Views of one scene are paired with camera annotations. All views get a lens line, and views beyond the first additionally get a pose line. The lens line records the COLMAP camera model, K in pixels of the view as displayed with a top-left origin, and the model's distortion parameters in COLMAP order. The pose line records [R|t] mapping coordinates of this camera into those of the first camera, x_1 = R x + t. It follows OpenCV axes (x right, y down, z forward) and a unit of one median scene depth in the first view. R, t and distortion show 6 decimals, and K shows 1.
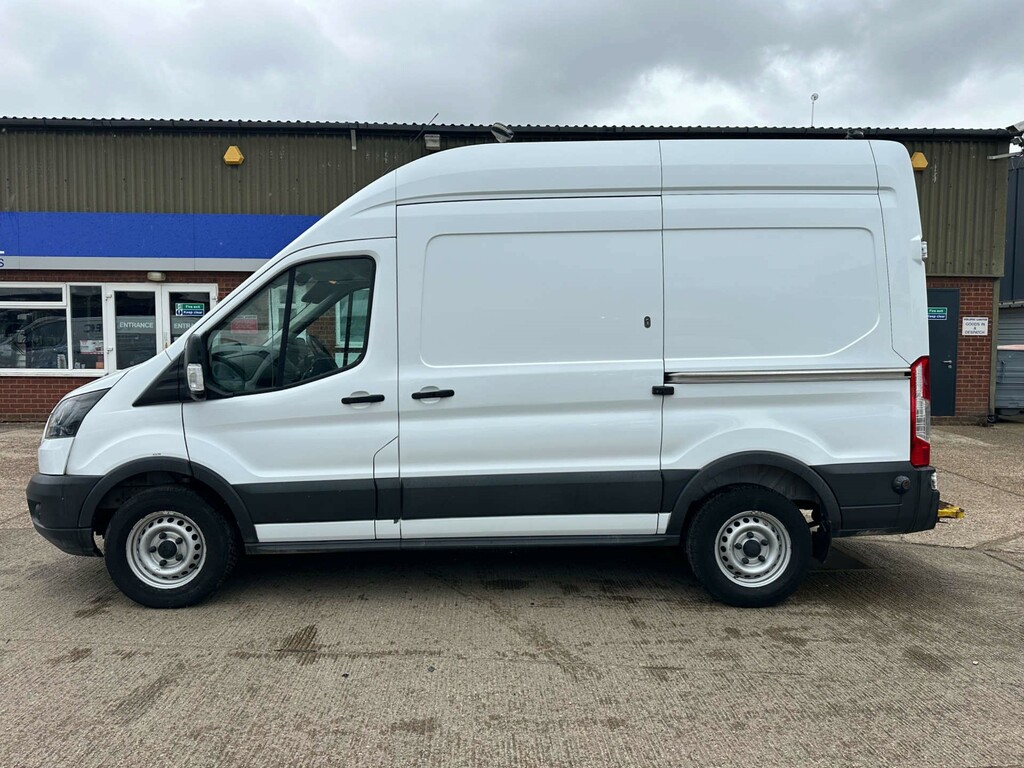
lens RADIAL K [[700.1, 0, 515.4], [0, 700.1, 383.8], [0, 0, 1]] dist [0.016995, -0.022620]
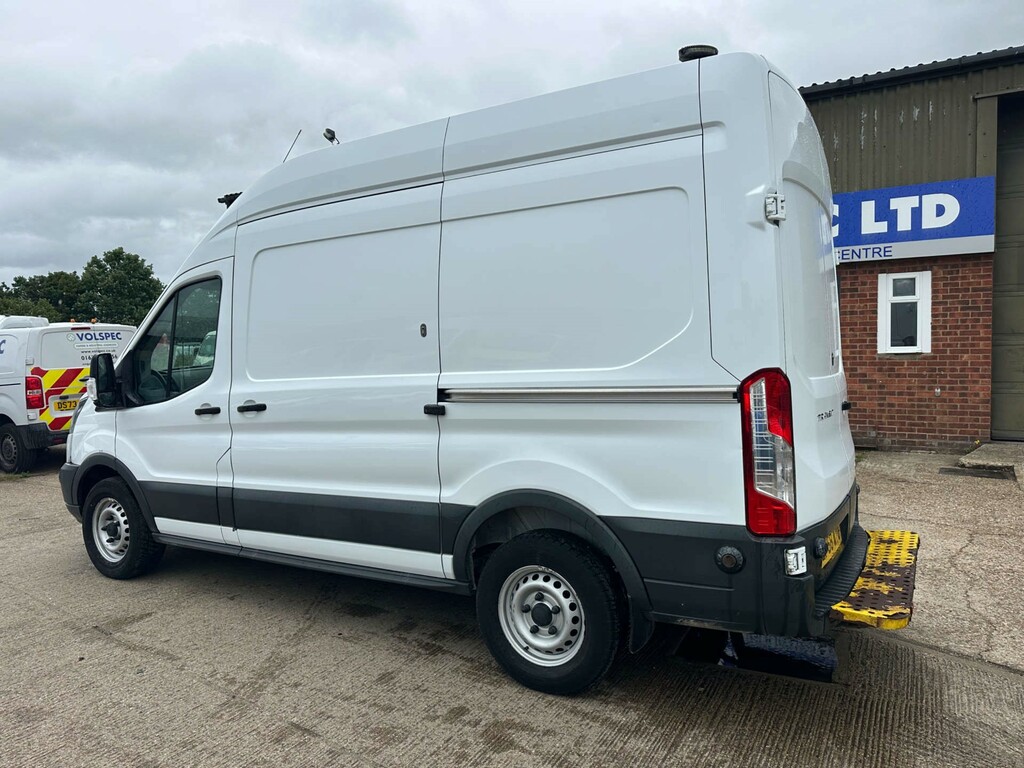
lens RADIAL K [[700.1, 0, 516.9], [0, 700.1, 385.9], [0, 0, 1]] dist [0.016995, -0.022620]
pose [[0.853842, 0.007451, -0.520479, 0.733561], [-0.015575, 0.999816, -0.011236, -0.011464], [0.520299, 0.017700, 0.853801, 0.321910]]
